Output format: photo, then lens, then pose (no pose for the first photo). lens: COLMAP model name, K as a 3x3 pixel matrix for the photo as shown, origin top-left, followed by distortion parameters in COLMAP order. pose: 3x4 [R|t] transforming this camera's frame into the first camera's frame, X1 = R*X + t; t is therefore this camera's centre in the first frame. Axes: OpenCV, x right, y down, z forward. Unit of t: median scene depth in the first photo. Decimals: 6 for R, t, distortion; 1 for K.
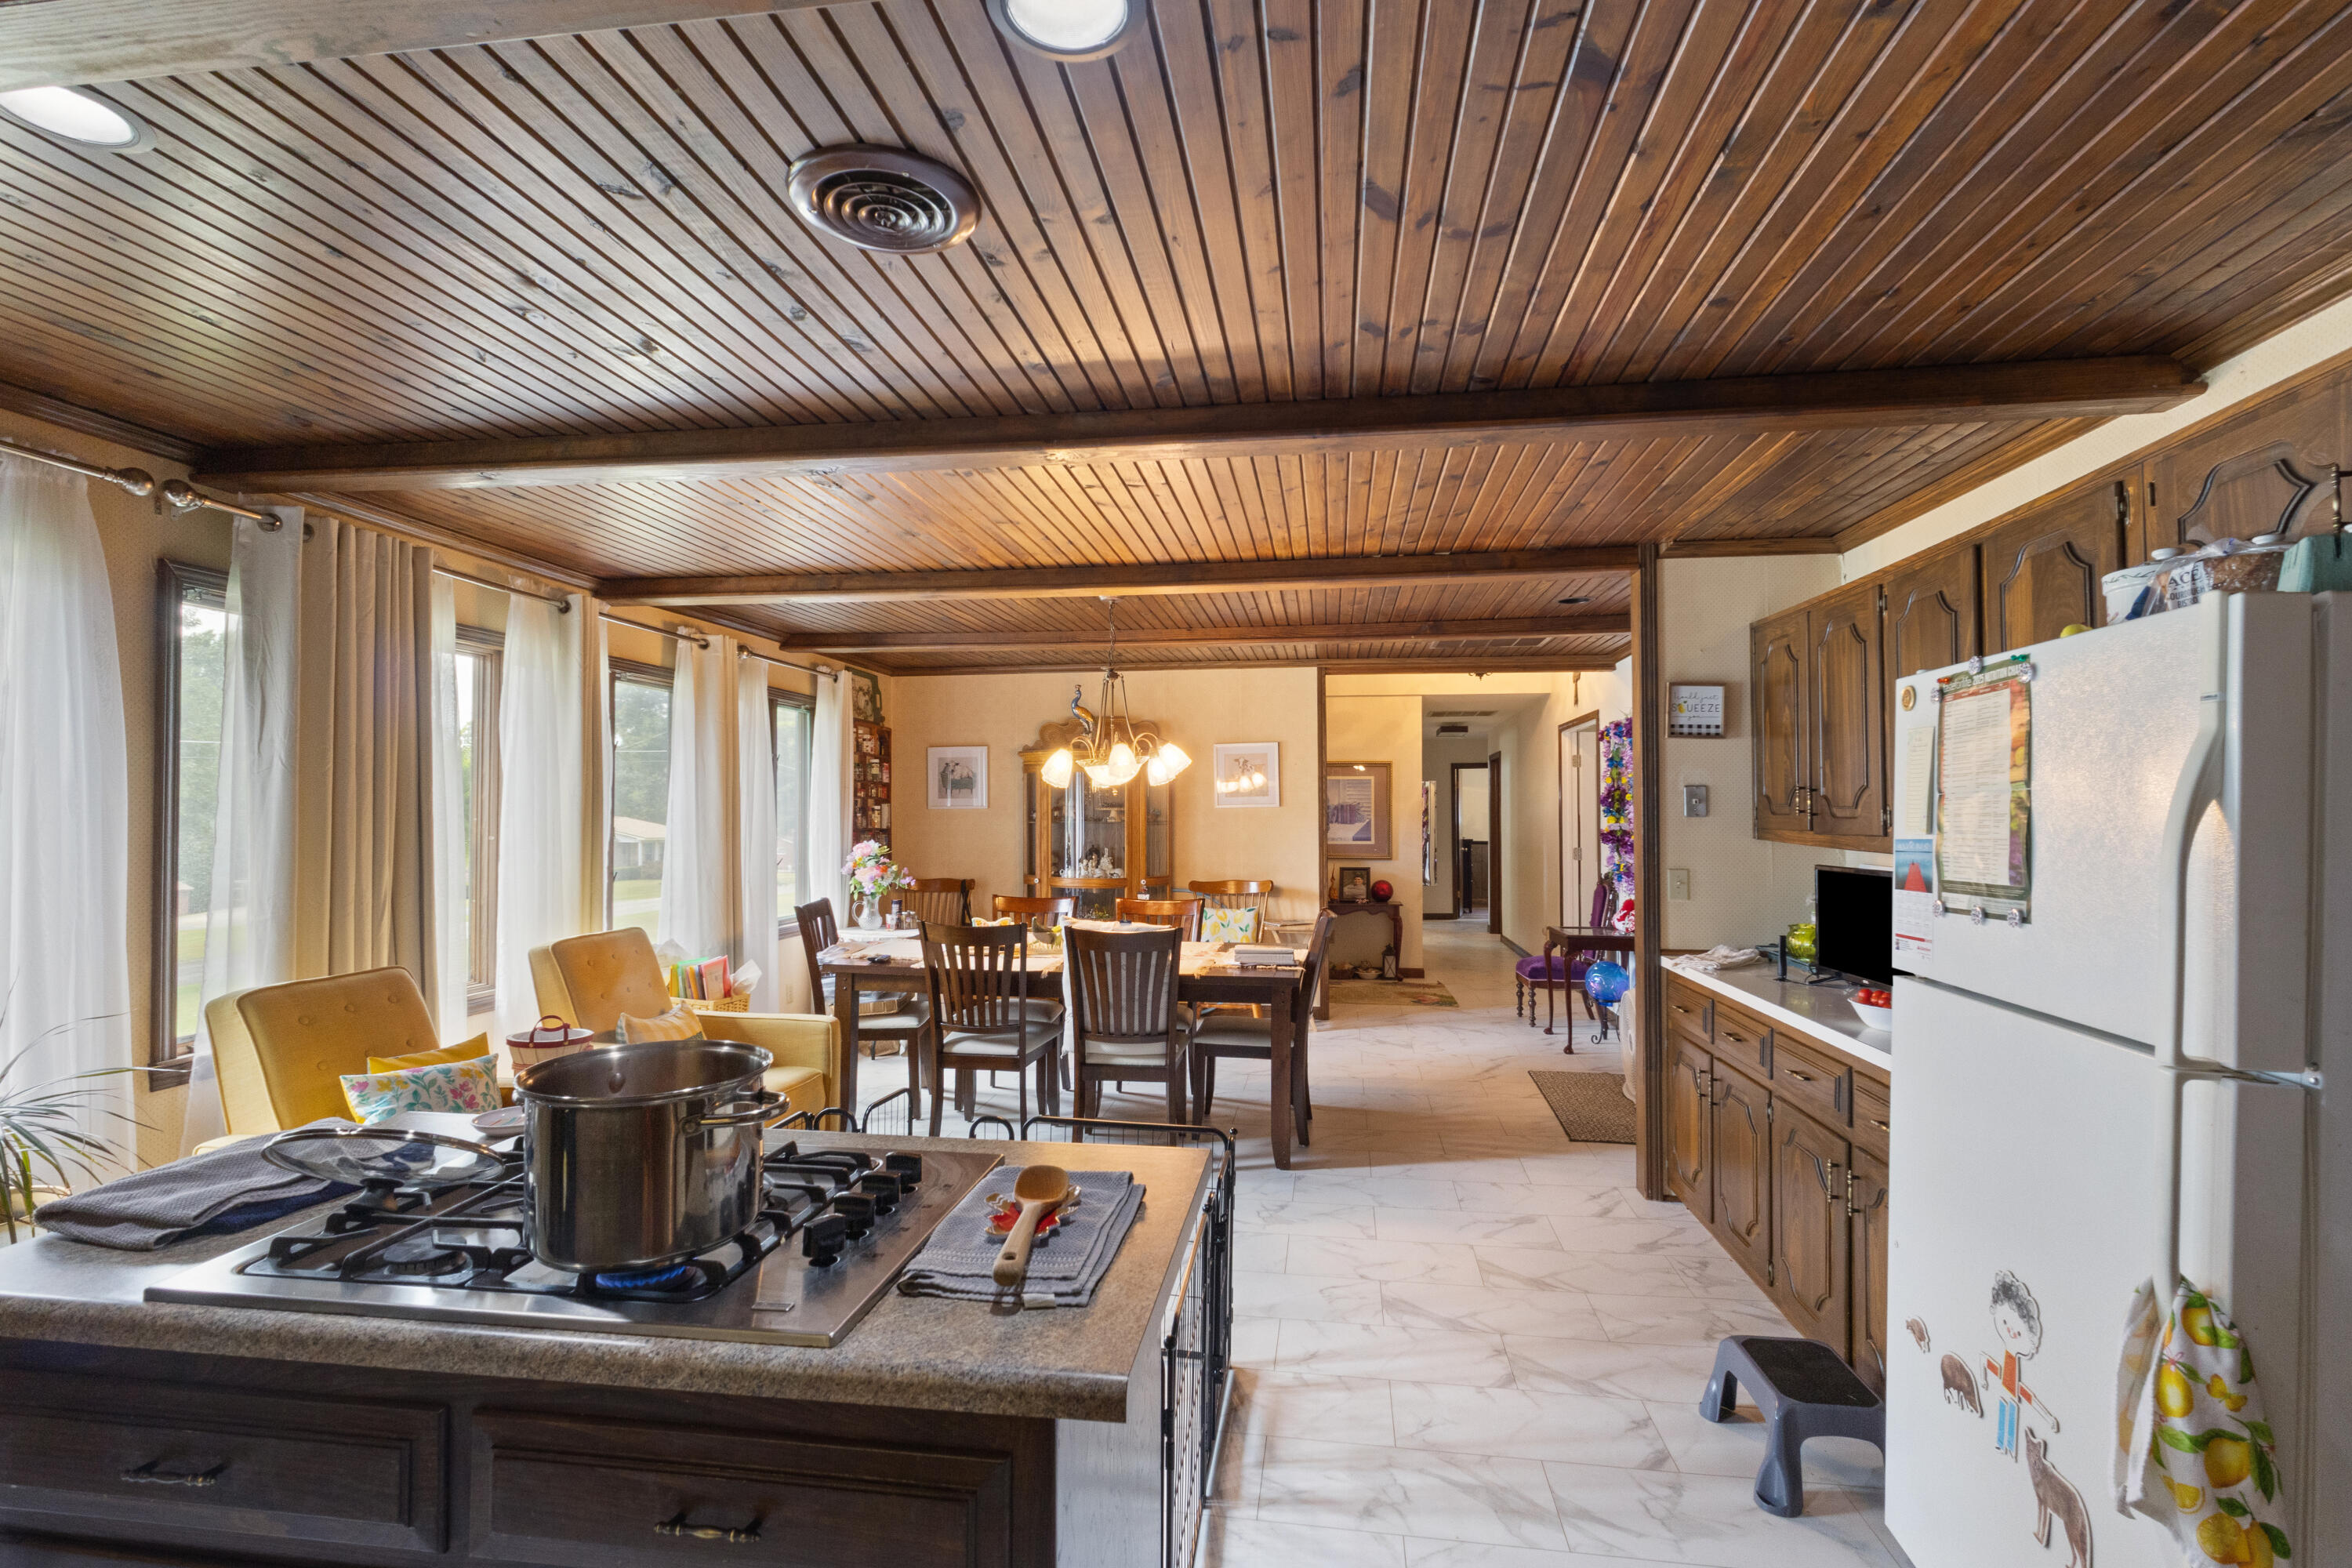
lens RADIAL K [[1092.0, 0, 1177.2], [0, 1092.0, 796.8], [0, 0, 1]] dist [-0.002660, 0.000898]
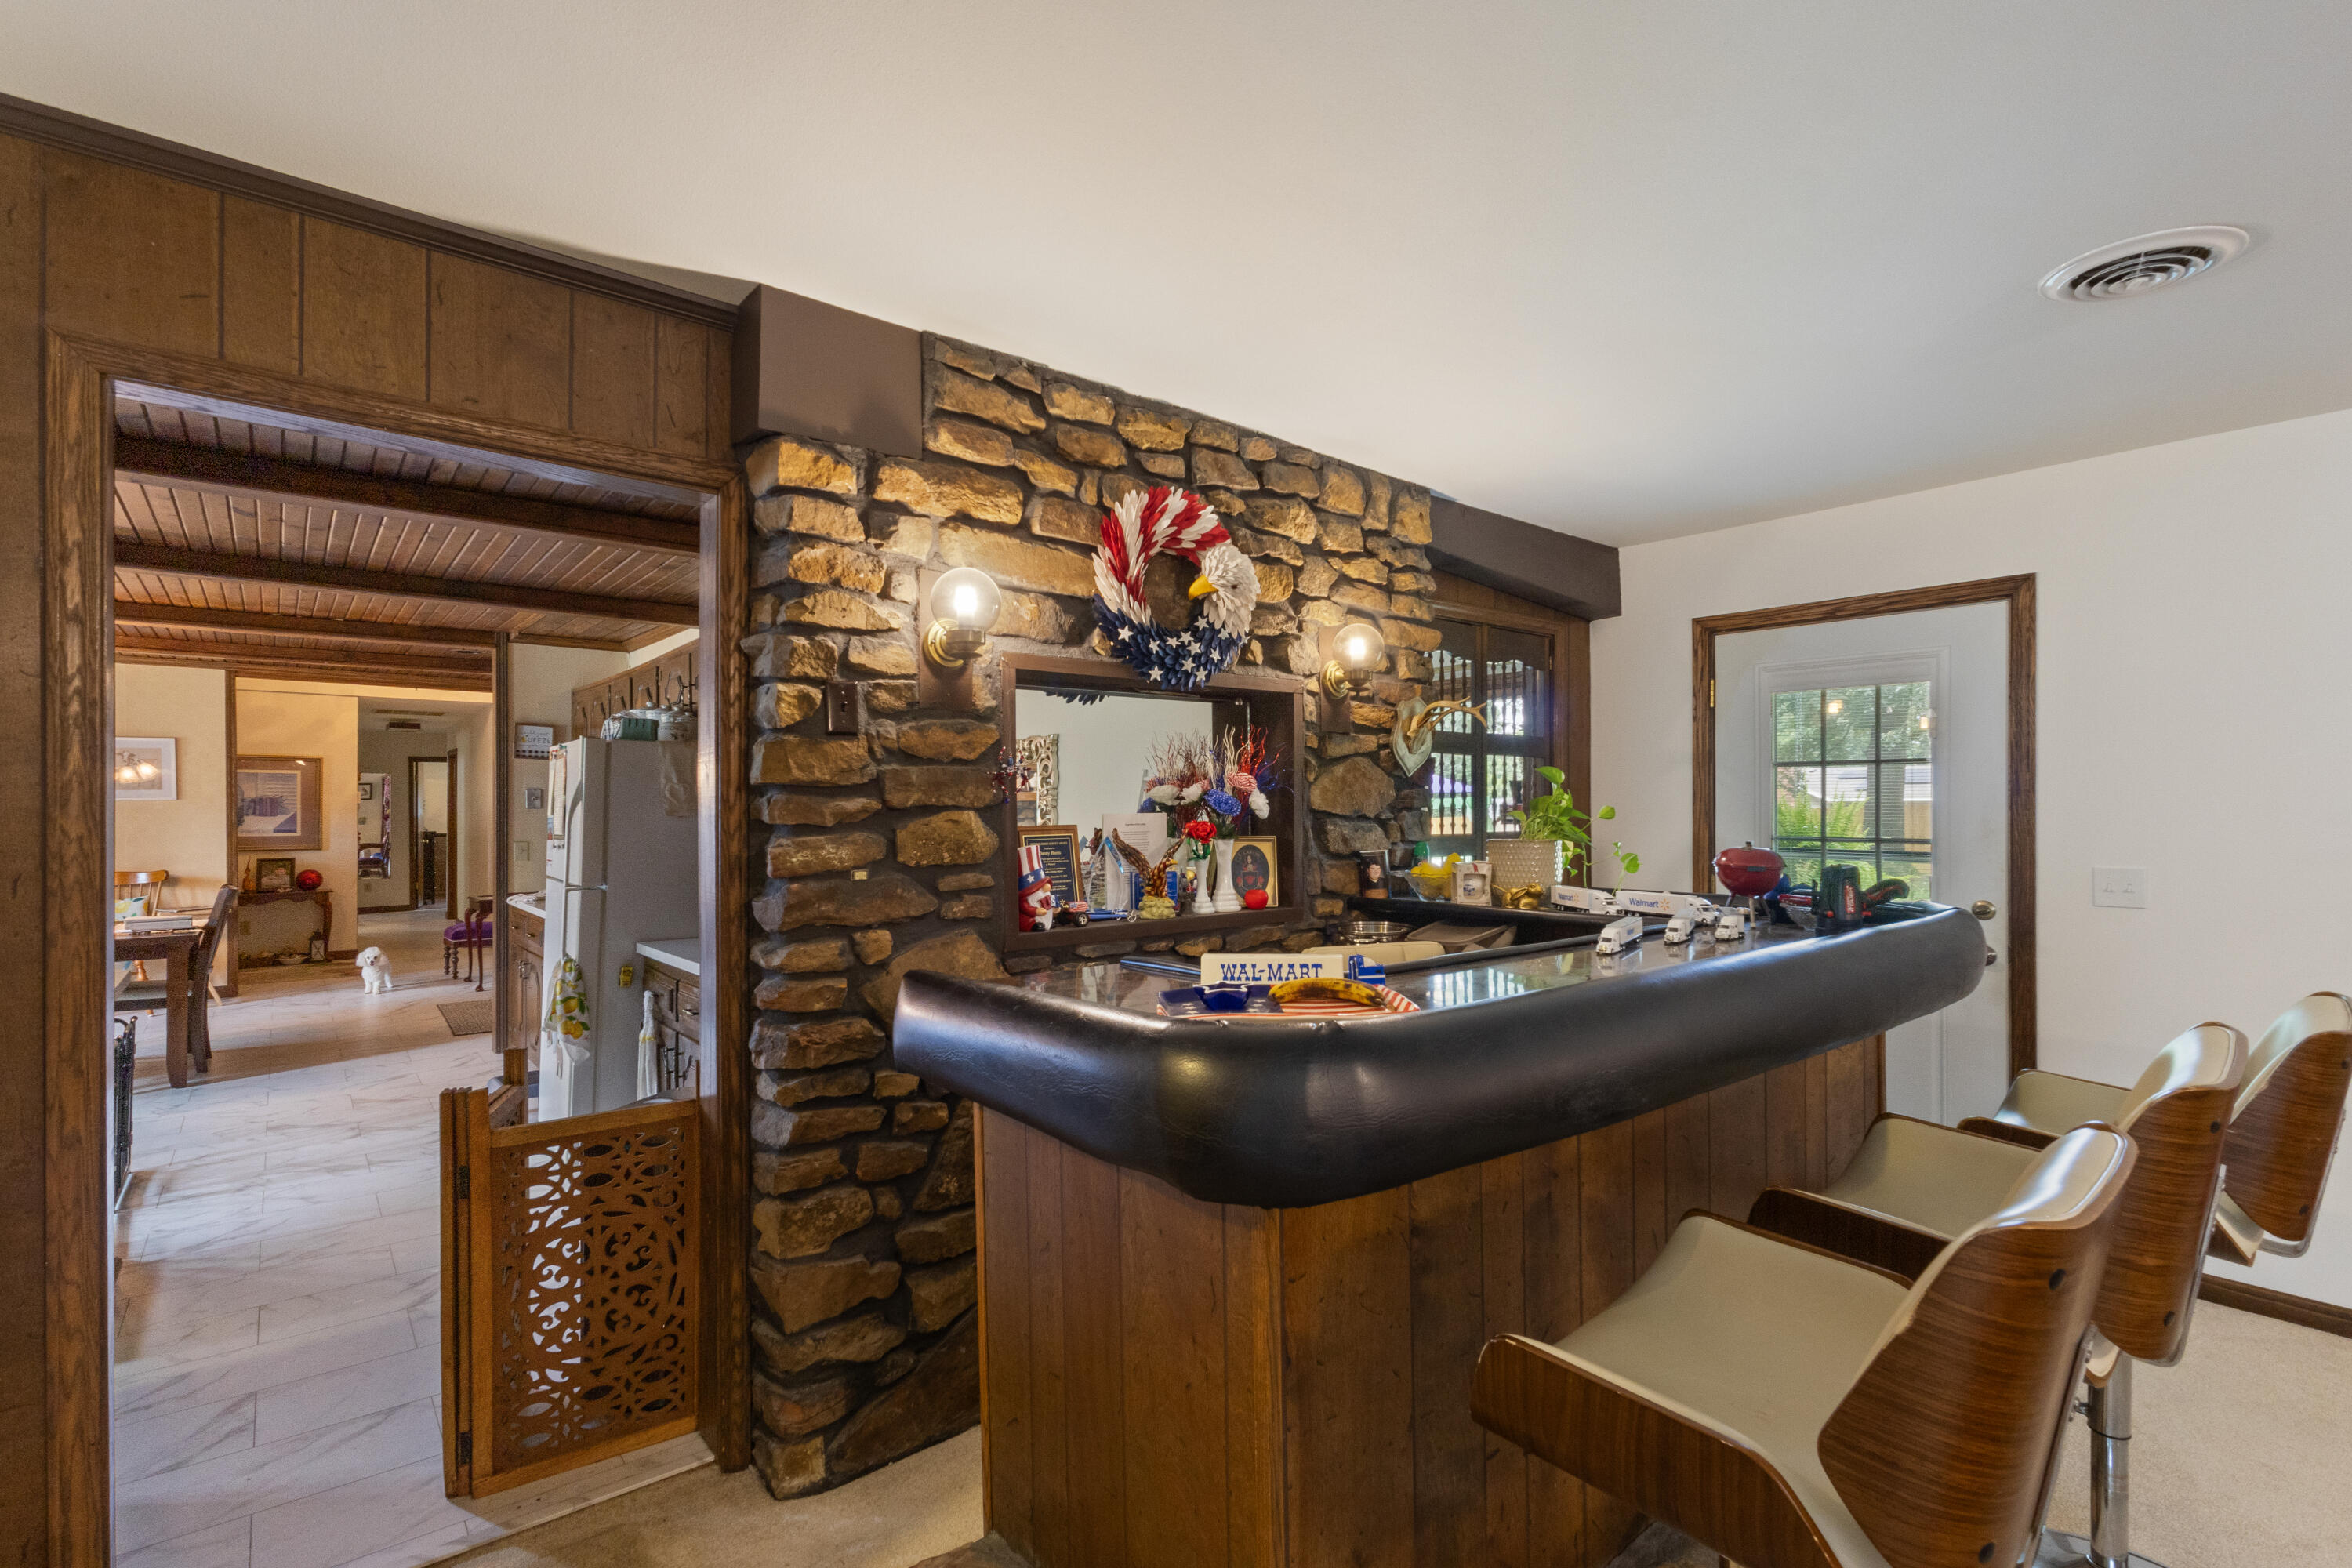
lens RADIAL K [[1092.0, 0, 1195.9], [0, 1092.0, 796.4], [0, 0, 1]] dist [-0.002660, 0.000898]
pose [[0.663896, 0.004247, 0.747813, -0.037295], [-0.009673, 0.999949, 0.002909, -0.006644], [-0.747762, -0.009165, 0.663903, -0.399891]]
